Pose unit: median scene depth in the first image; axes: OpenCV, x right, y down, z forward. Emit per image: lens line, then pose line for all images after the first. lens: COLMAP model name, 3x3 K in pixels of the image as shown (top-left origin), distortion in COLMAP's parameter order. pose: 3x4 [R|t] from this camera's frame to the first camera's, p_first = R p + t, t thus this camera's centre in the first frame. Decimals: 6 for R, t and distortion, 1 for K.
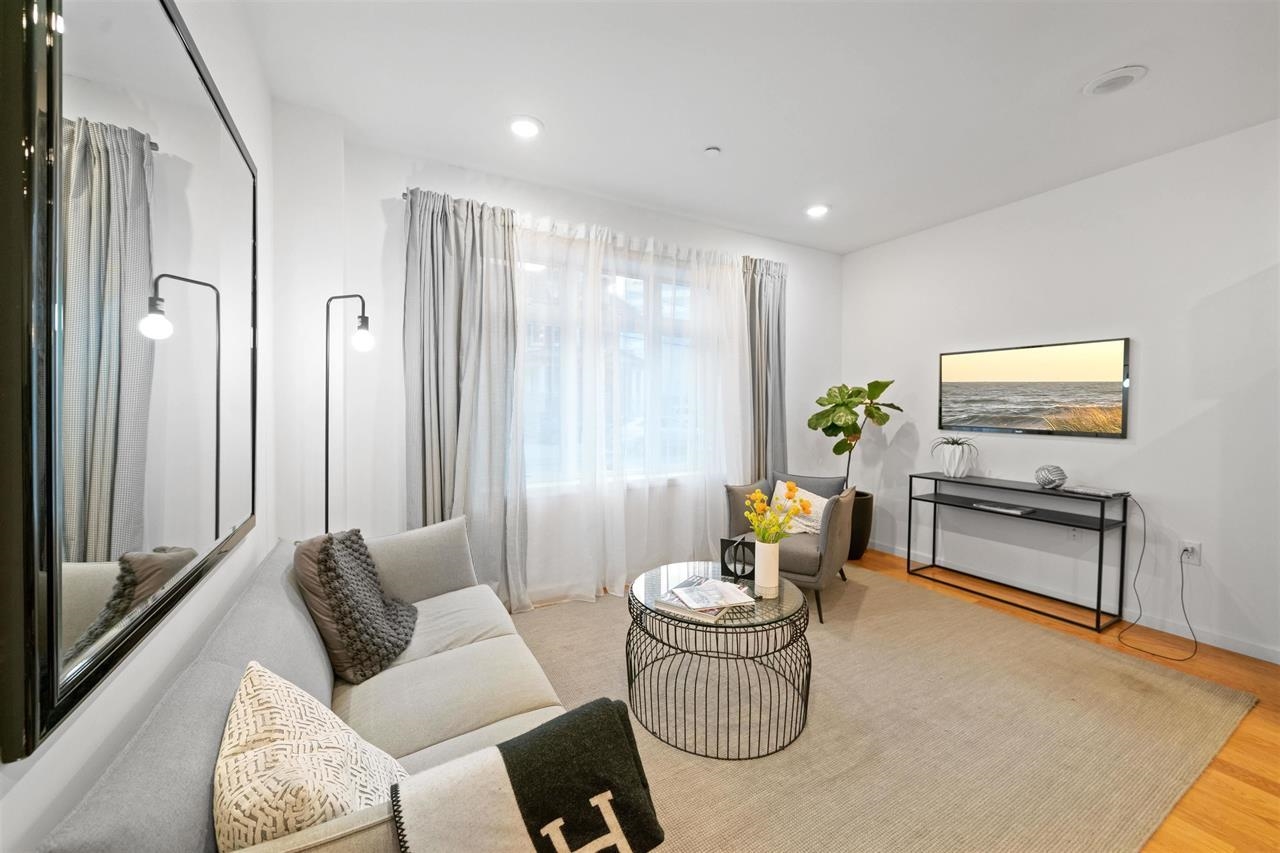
lens RADIAL K [[480.3, 0, 638.5], [0, 480.3, 414.7], [0, 0, 1]] dist [0.000052, -0.000042]
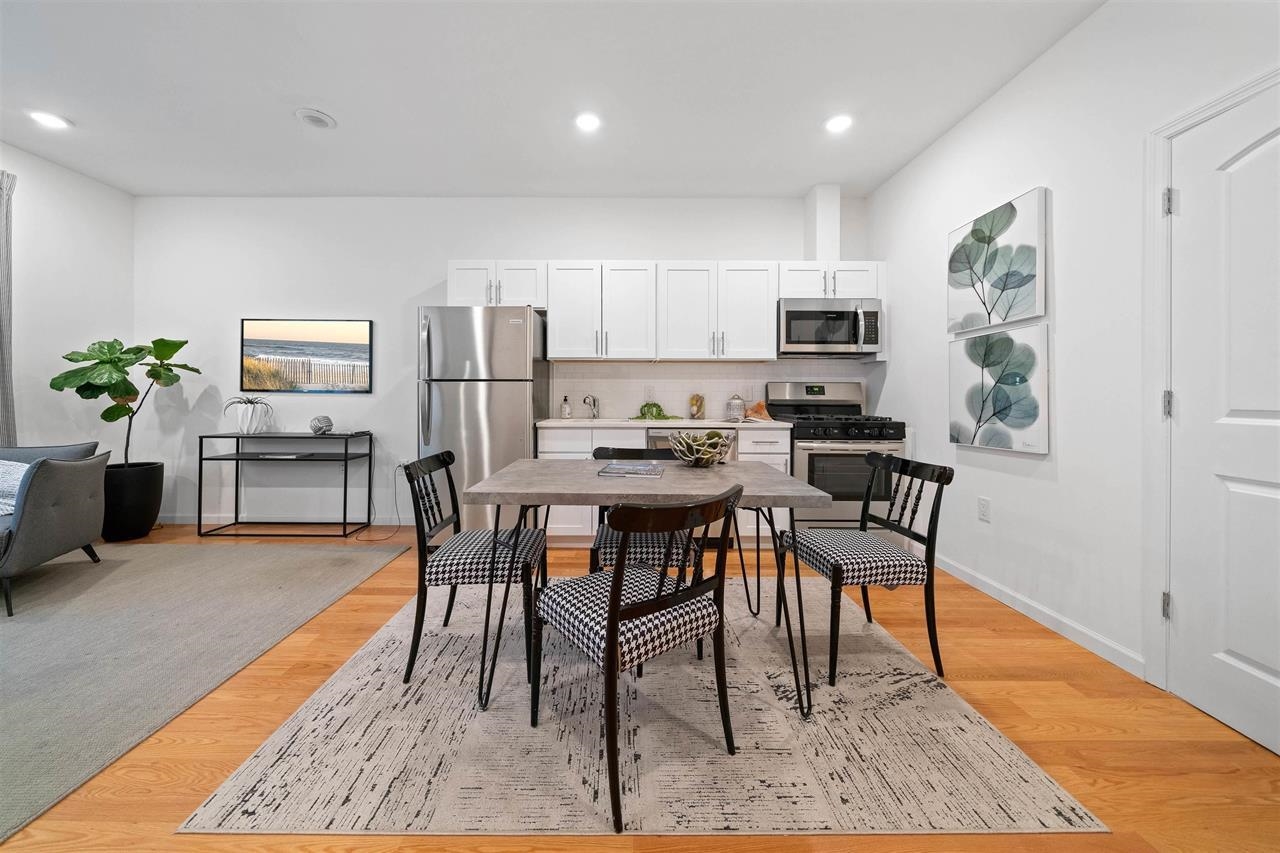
lens RADIAL K [[462.9, 0, 620.4], [0, 462.9, 398.2], [0, 0, 1]] dist [-0.003144, -0.000212]
pose [[0.488162, -0.000383, 0.872753, 0.163155], [0.010810, 0.999926, -0.005608, 0.063903], [-0.872686, 0.012172, 0.488130, -0.222068]]
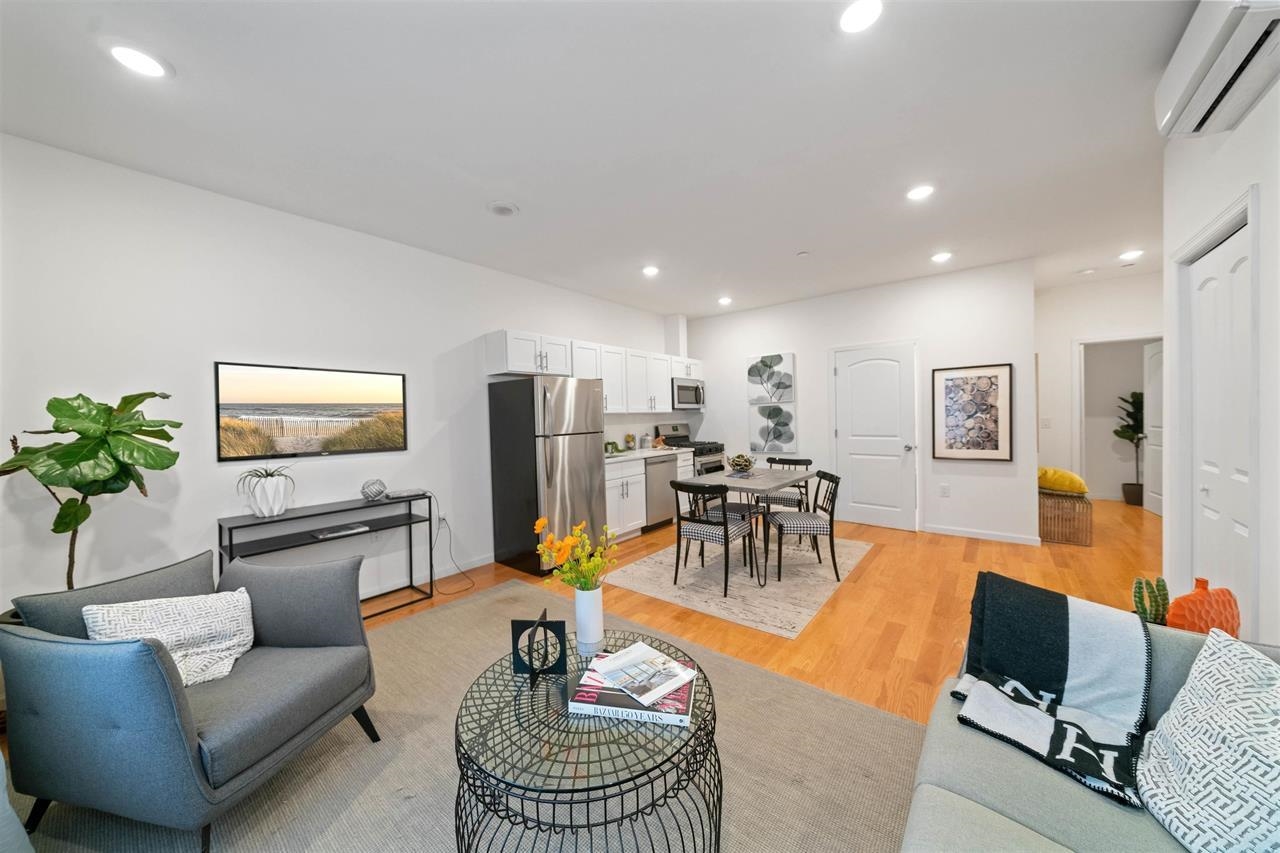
lens RADIAL K [[440.6, 0, 633.6], [0, 440.6, 427.9], [0, 0, 1]] dist [-0.002416, -0.000112]
pose [[-0.370271, -0.016132, 0.928784, -0.273897], [0.040189, 0.998635, 0.033368, -0.021851], [-0.928054, 0.049682, -0.369117, 0.693850]]
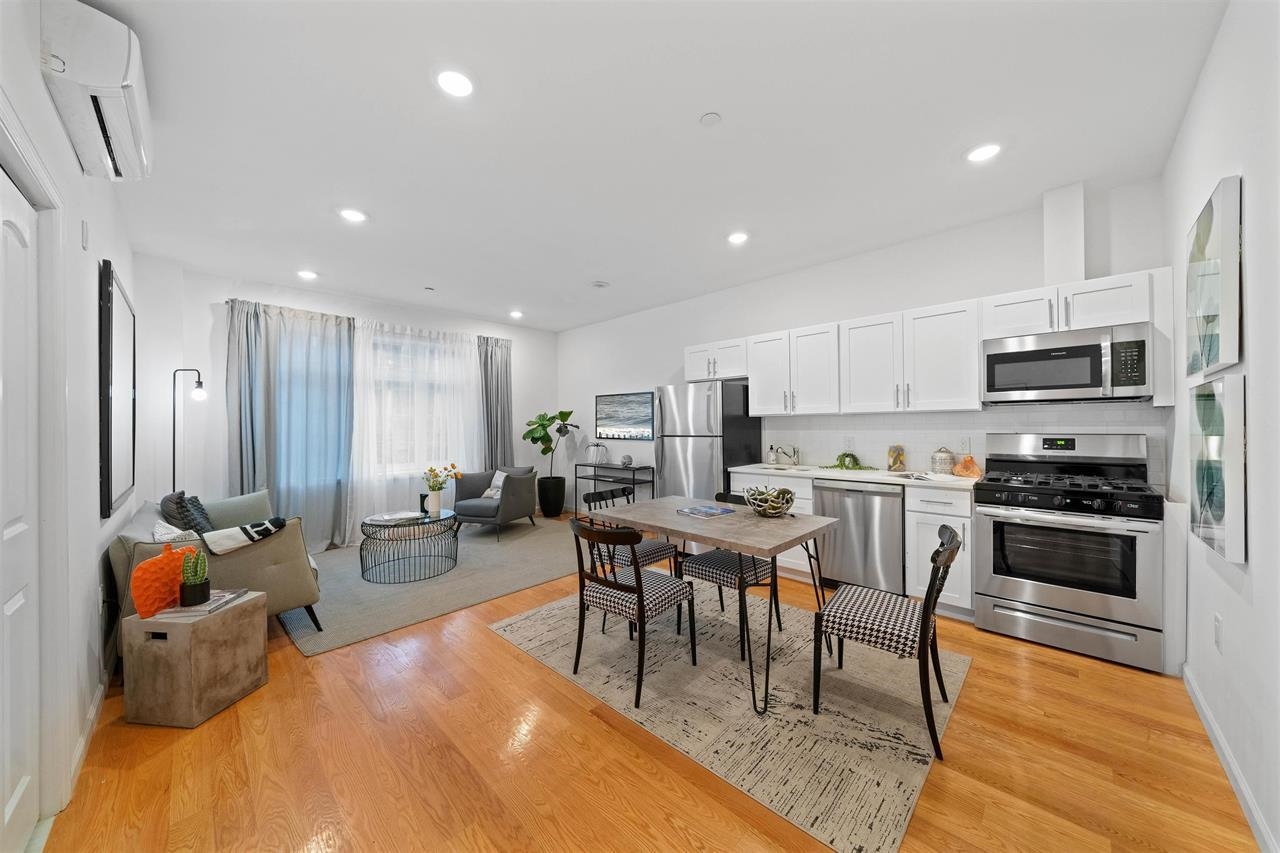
lens RADIAL K [[440.6, 0, 633.6], [0, 440.6, 427.9], [0, 0, 1]] dist [-0.002416, -0.000112]
pose [[0.960010, -0.012994, 0.279664, 0.326485], [0.016717, 0.999801, -0.010930, 0.012293], [-0.279467, 0.015168, 0.960036, -0.637576]]
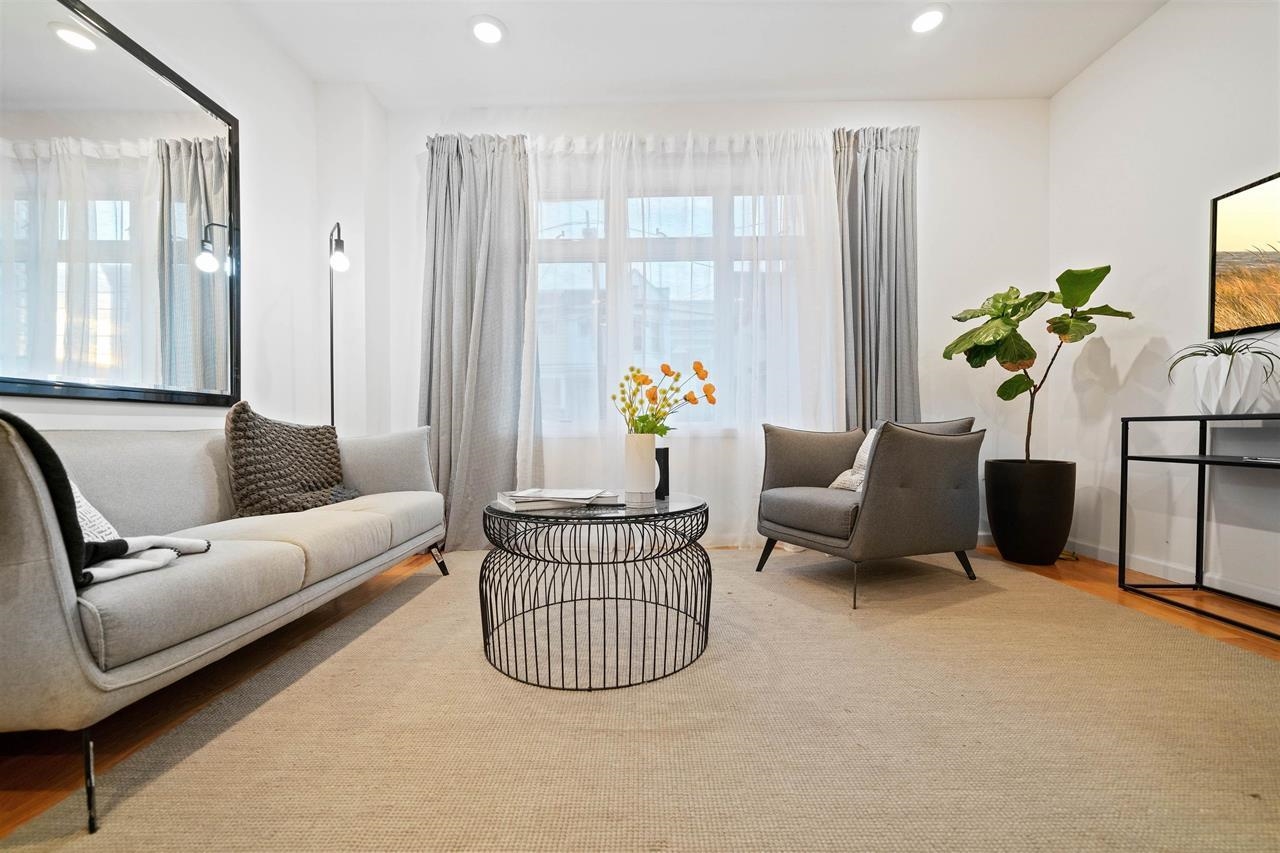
lens RADIAL K [[514.5, 0, 636.9], [0, 514.5, 438.9], [0, 0, 1]] dist [0.000660, 0.000074]
pose [[0.865649, 0.000221, -0.500651, 0.378162], [-0.000403, 1.000000, -0.000255, 0.154971], [0.500651, 0.000422, 0.865649, 0.176781]]
